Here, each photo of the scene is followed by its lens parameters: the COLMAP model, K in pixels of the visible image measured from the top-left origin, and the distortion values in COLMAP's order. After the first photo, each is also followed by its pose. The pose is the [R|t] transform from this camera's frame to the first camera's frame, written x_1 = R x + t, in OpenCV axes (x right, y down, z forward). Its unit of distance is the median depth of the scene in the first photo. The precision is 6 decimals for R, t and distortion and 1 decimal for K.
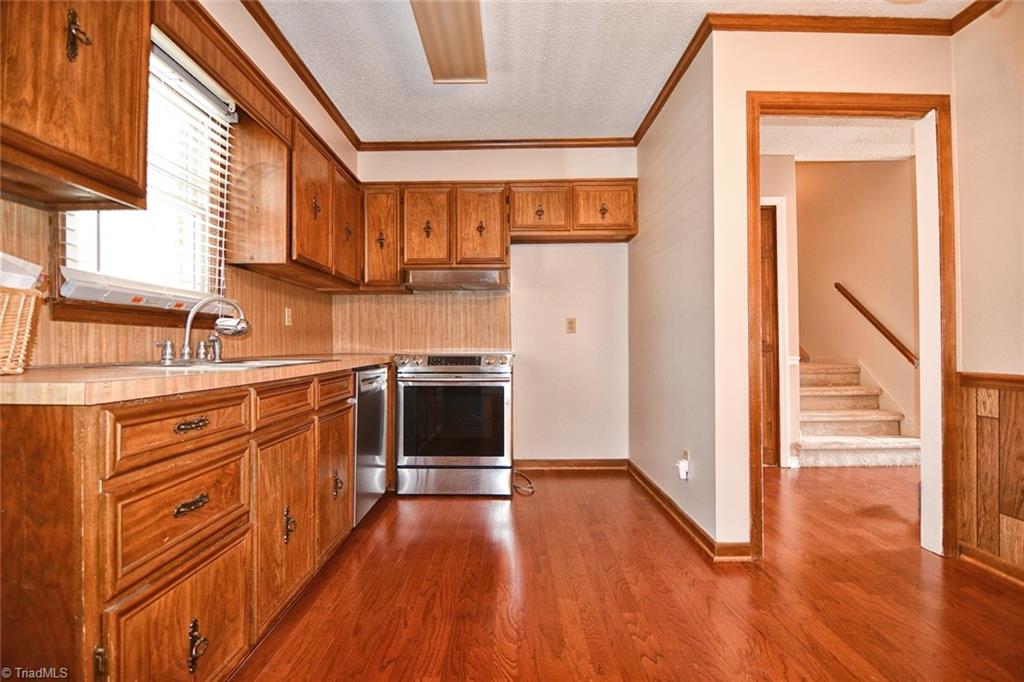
lens RADIAL K [[495.1, 0, 504.2], [0, 495.1, 341.9], [0, 0, 1]] dist [-0.005382, -0.010676]
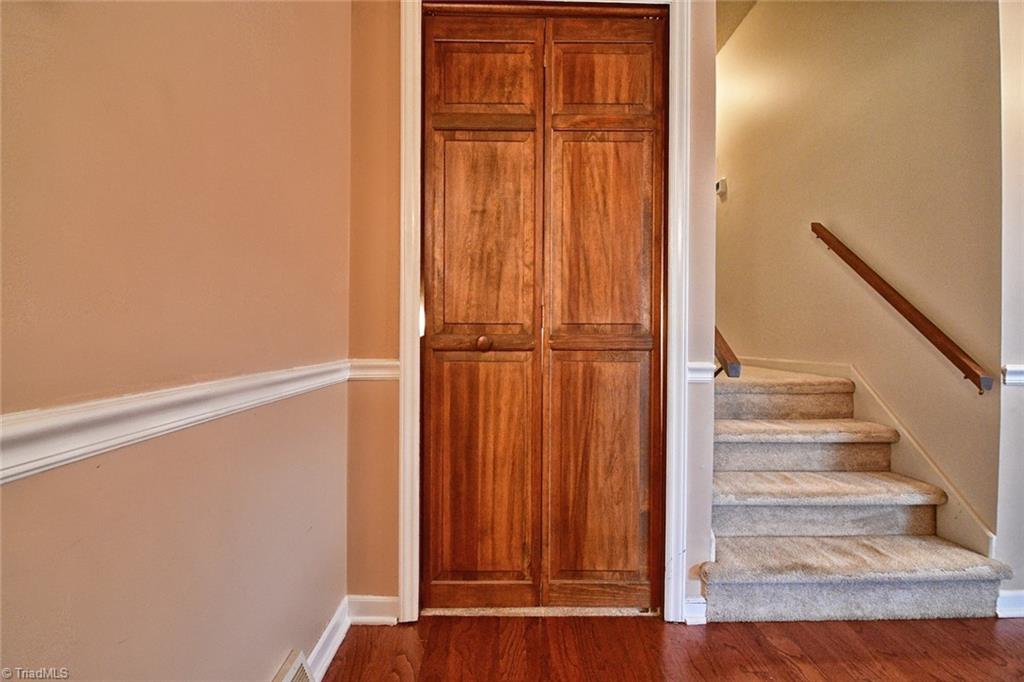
lens RADIAL K [[495.1, 0, 512.1], [0, 495.1, 338.4], [0, 0, 1]] dist [-0.005382, -0.010676]
pose [[0.999418, 0.023171, 0.025018, 0.388747], [-0.023355, 0.999702, 0.007092, 0.010874], [-0.024846, -0.007672, 0.999662, 0.546461]]
